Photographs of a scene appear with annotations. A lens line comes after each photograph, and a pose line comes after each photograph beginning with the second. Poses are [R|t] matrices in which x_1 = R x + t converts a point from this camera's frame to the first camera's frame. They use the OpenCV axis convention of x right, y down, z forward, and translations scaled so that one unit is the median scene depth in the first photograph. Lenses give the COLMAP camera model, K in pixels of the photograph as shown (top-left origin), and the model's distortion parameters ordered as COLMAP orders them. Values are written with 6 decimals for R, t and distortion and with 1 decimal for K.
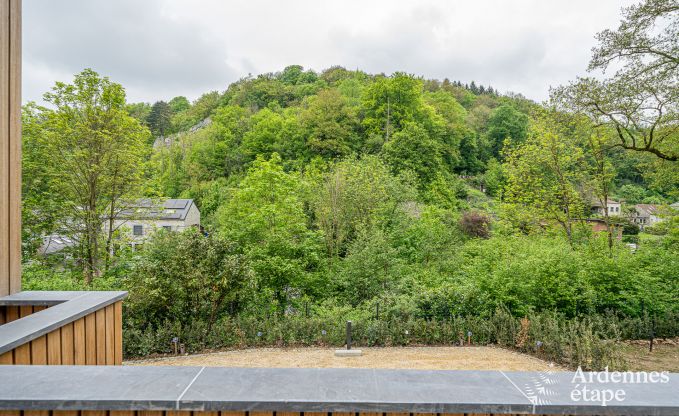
lens RADIAL K [[352.6, 0, 339.5], [0, 352.6, 208.0], [0, 0, 1]] dist [0.002003, 0.000137]
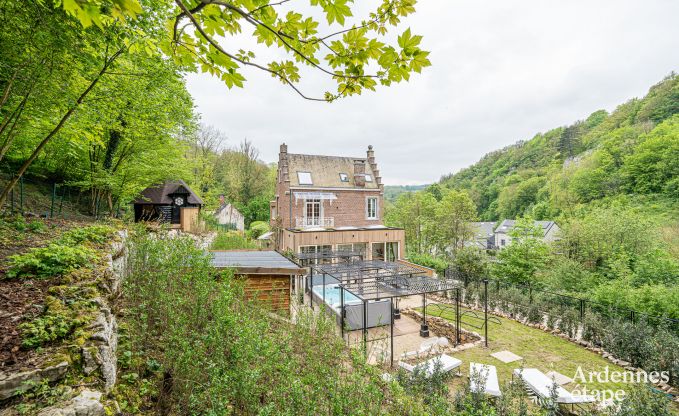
lens RADIAL K [[310.9, 0, 339.5], [0, 310.9, 208.0], [0, 0, 1]] dist [-0.000909, -0.000202]
pose [[0.387678, -0.019409, -0.921590, 0.272748], [0.005345, 0.999809, -0.018807, -0.043236], [0.921779, 0.002365, 0.387708, -0.174330]]
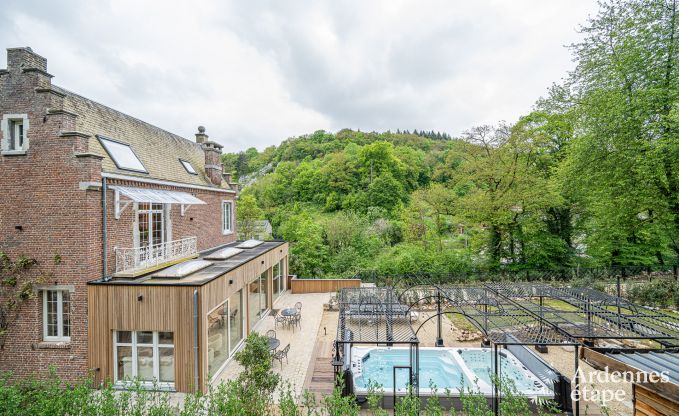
lens RADIAL K [[233.7, 0, 339.5], [0, 233.7, 208.0], [0, 0, 1]] dist [-0.000178, -0.000001]
pose [[0.997533, -0.032625, -0.062149, 0.039205], [0.032474, 0.999467, -0.003441, -0.054347], [0.062229, 0.001415, 0.998061, -0.184845]]
